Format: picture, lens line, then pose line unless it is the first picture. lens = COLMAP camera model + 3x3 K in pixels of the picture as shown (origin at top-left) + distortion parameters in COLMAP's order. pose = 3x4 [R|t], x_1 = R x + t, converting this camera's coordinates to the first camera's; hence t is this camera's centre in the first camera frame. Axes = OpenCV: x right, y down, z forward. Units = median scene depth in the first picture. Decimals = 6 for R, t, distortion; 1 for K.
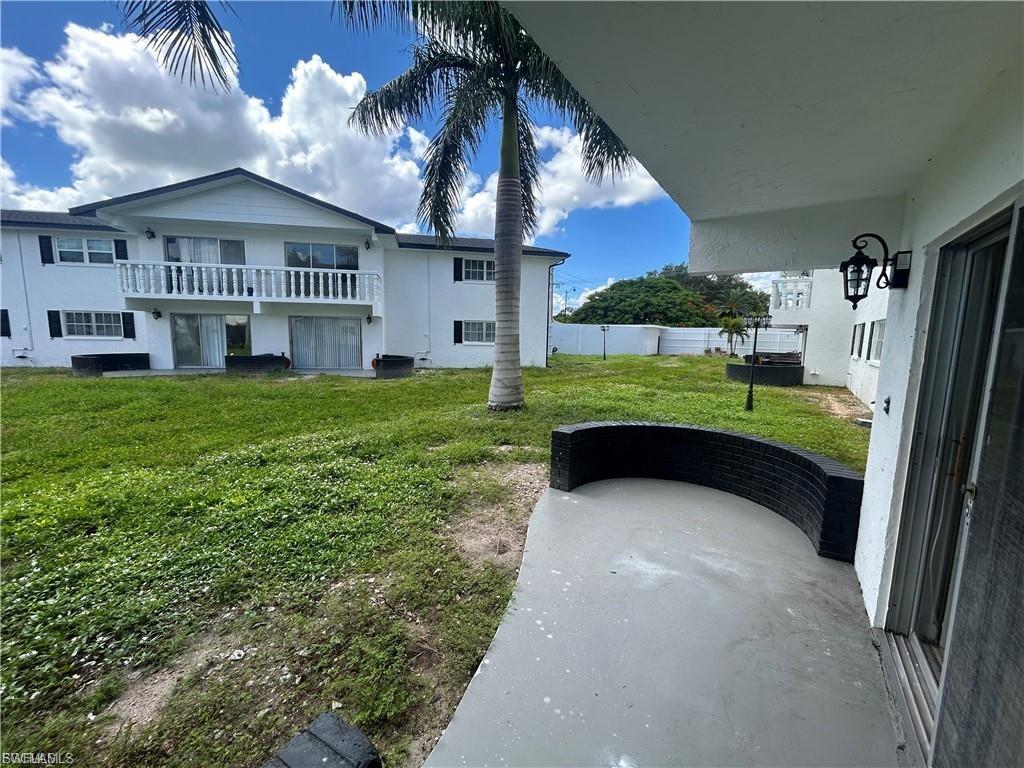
lens RADIAL K [[412.7, 0, 508.0], [0, 412.7, 380.6], [0, 0, 1]] dist [-0.003448, -0.000007]
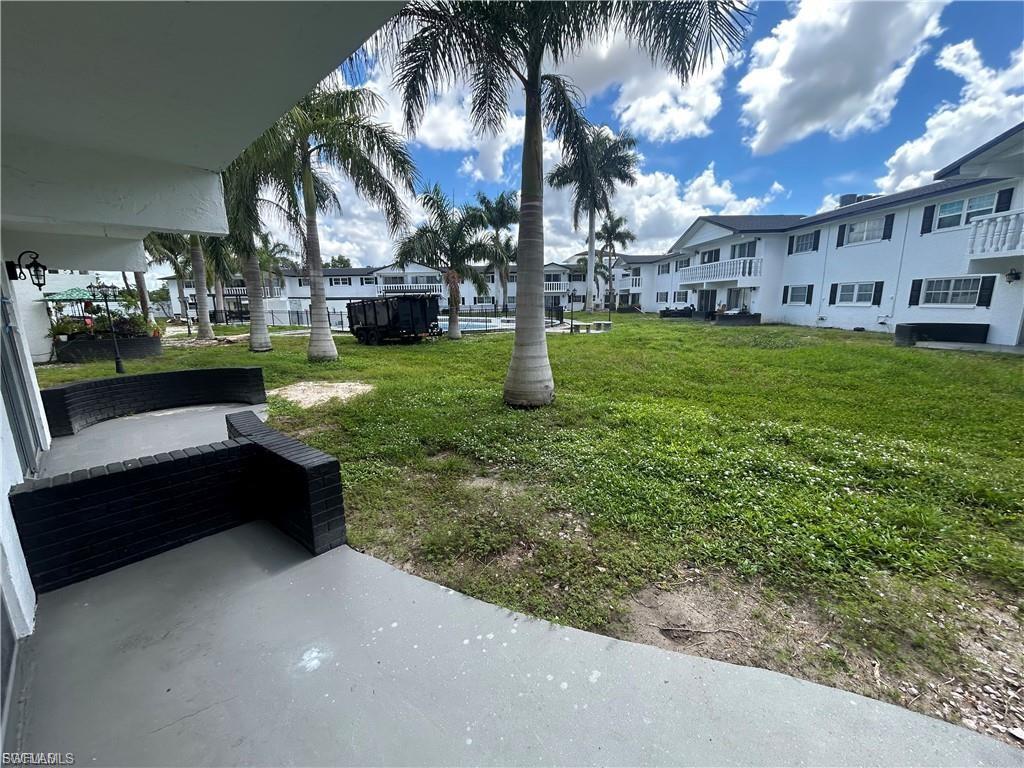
lens RADIAL K [[410.5, 0, 513.3], [0, 410.5, 376.6], [0, 0, 1]] dist [0.019385, 0.000048]
pose [[-0.126787, 0.171782, -0.976942, 0.123550], [-0.108832, 0.976535, 0.185835, -0.018236], [0.985941, 0.129884, -0.105117, 0.157486]]
